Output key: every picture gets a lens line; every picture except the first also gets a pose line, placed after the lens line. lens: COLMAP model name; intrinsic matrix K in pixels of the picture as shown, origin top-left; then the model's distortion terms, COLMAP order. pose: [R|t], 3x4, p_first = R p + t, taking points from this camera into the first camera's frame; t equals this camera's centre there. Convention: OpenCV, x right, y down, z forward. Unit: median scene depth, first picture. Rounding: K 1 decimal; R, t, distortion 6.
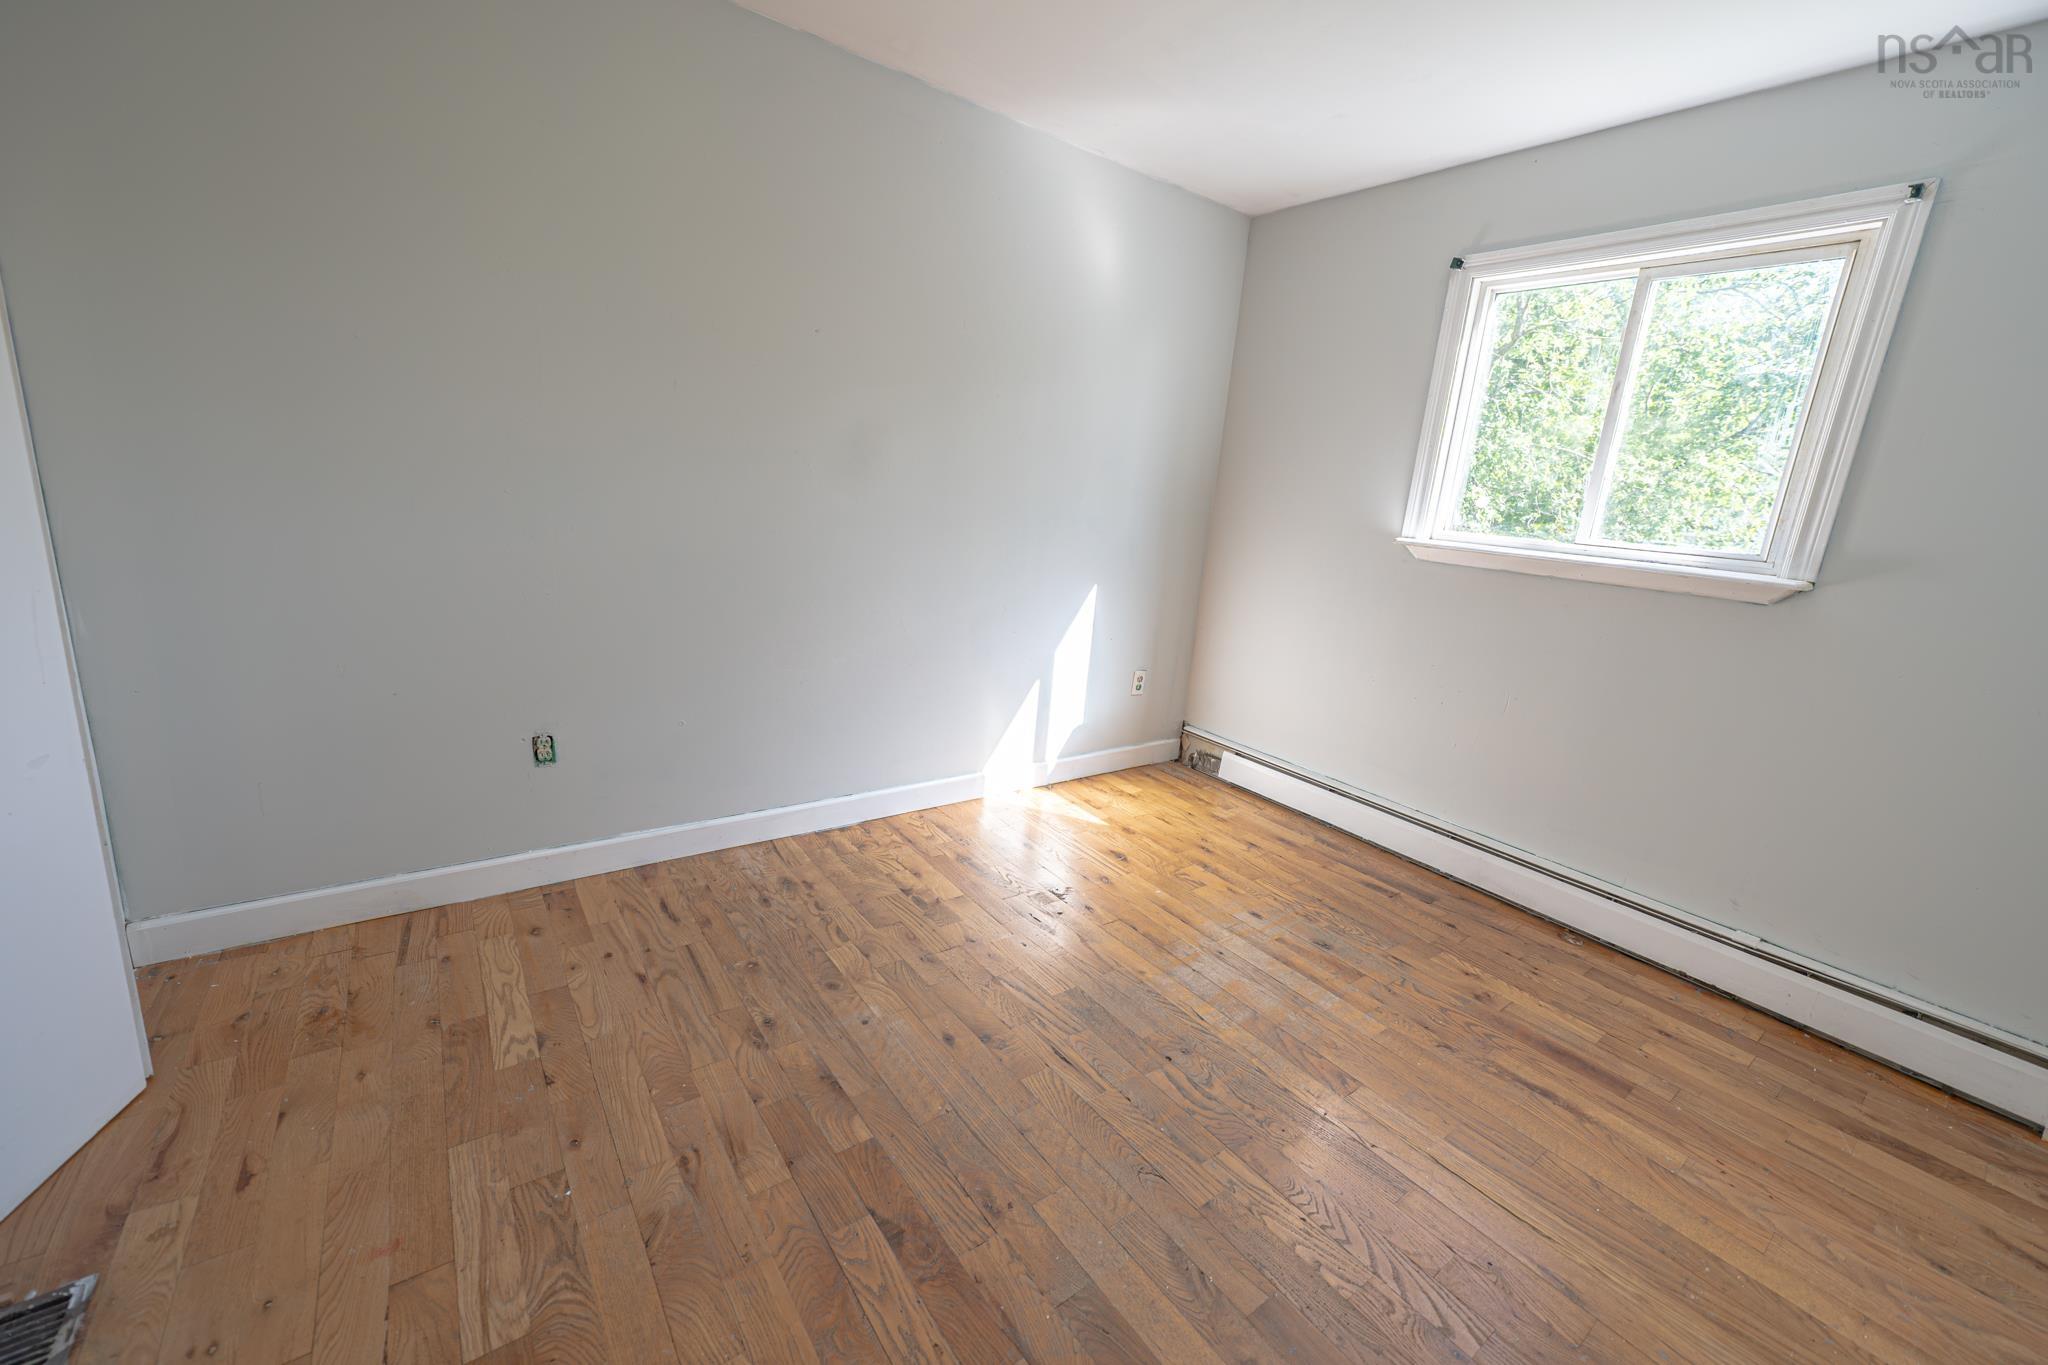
lens RADIAL K [[816.5, 0, 1024.0], [0, 816.5, 682.5], [0, 0, 1]] dist [-0.000615, -0.000326]
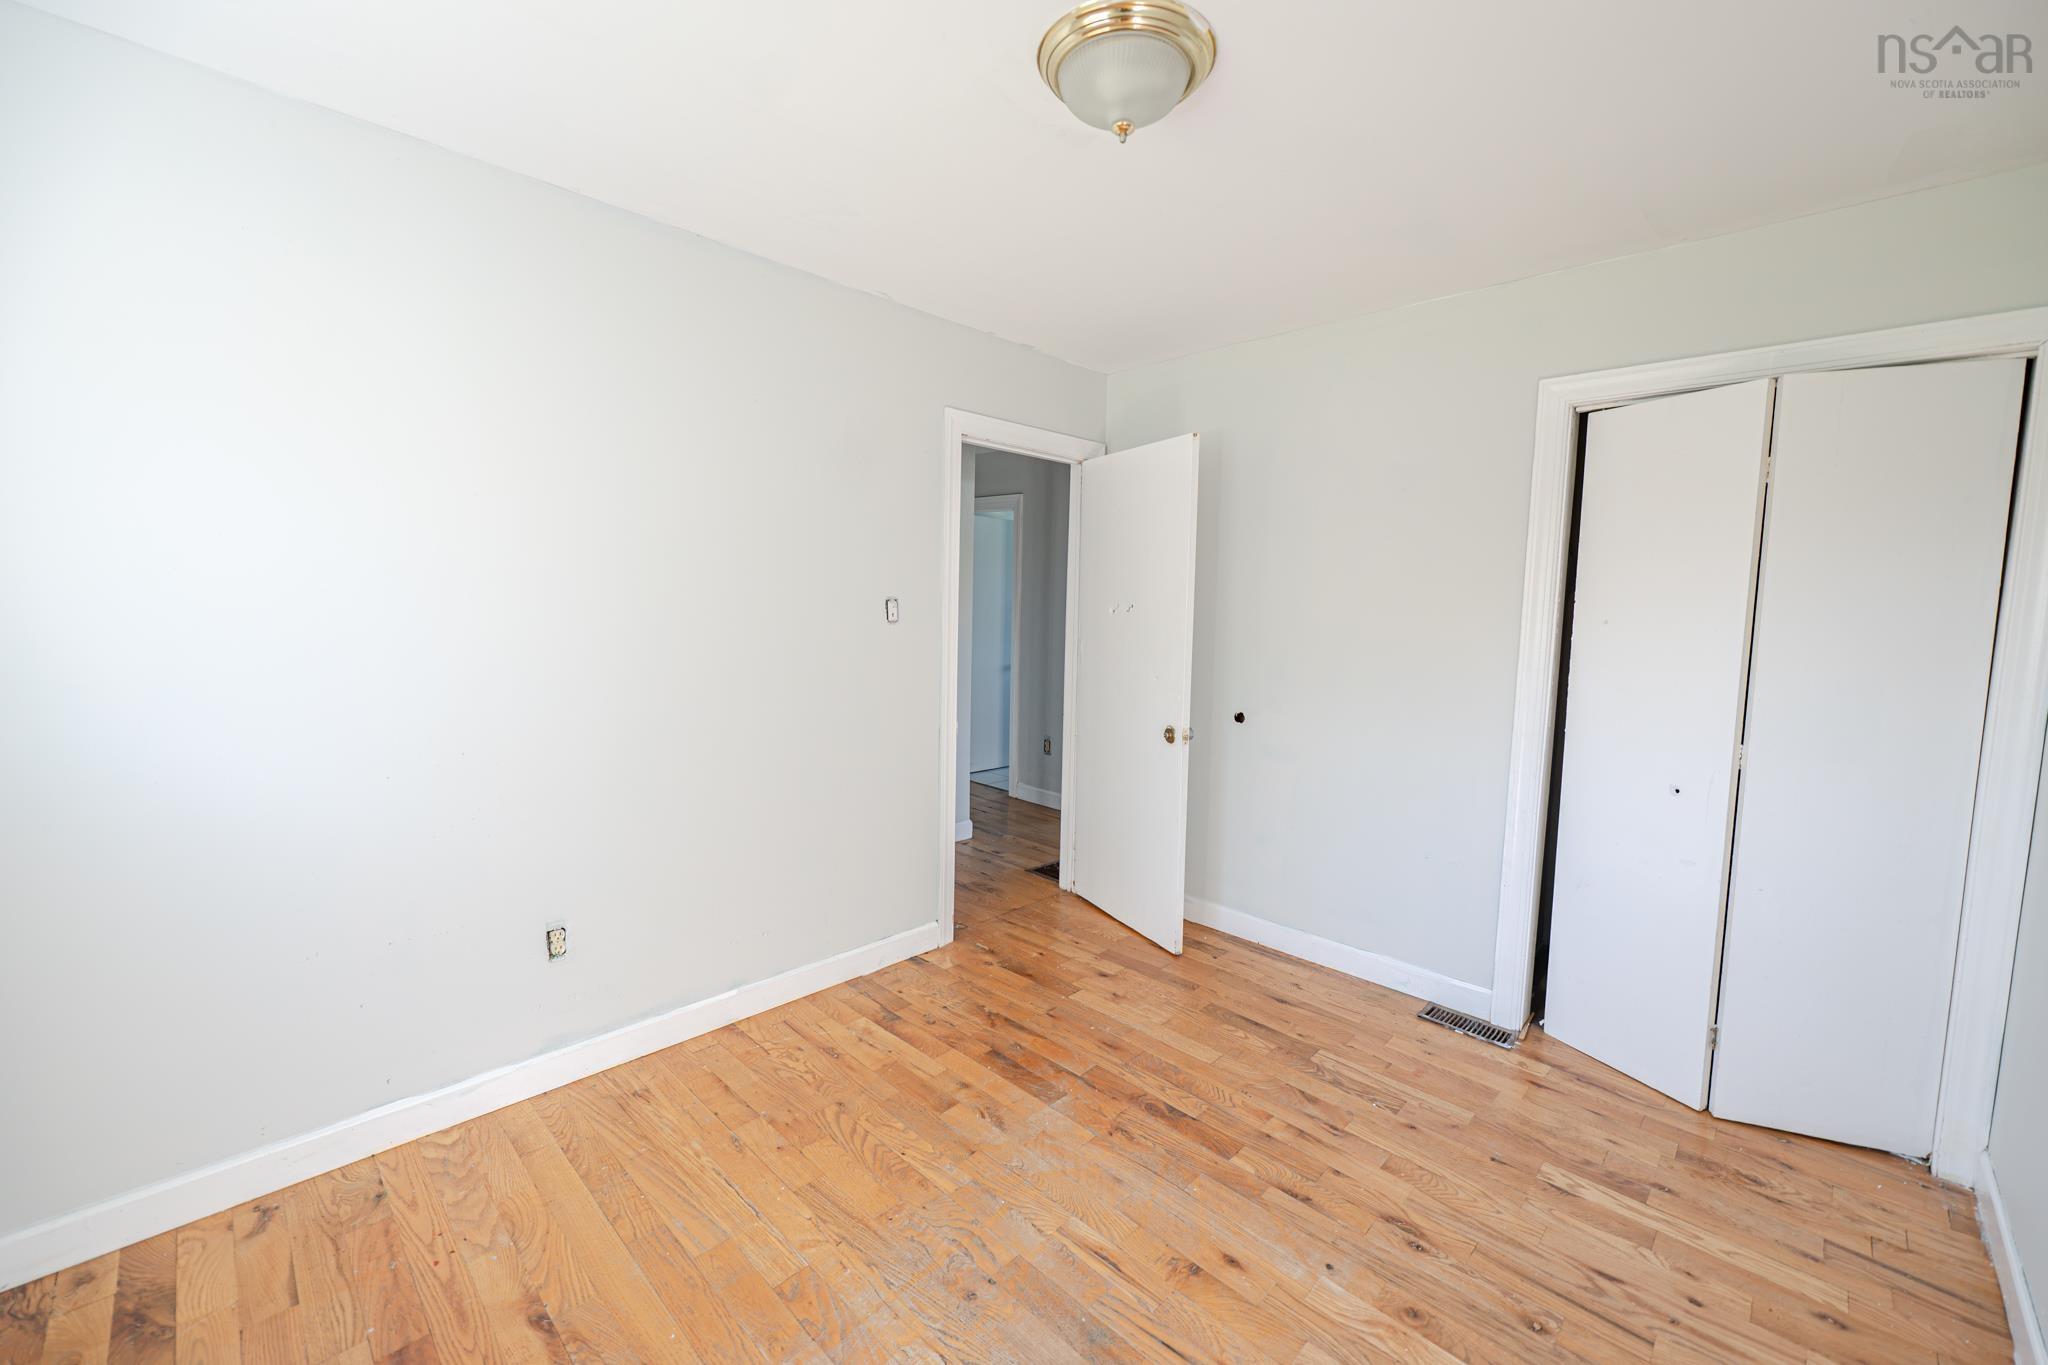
lens RADIAL K [[816.5, 0, 1024.0], [0, 816.5, 682.5], [0, 0, 1]] dist [-0.000615, -0.000326]
pose [[-0.984138, -0.084198, -0.156153, 0.354878], [-0.130807, 0.938993, 0.318089, -0.462020], [0.119844, 0.333470, -0.935113, 1.710787]]
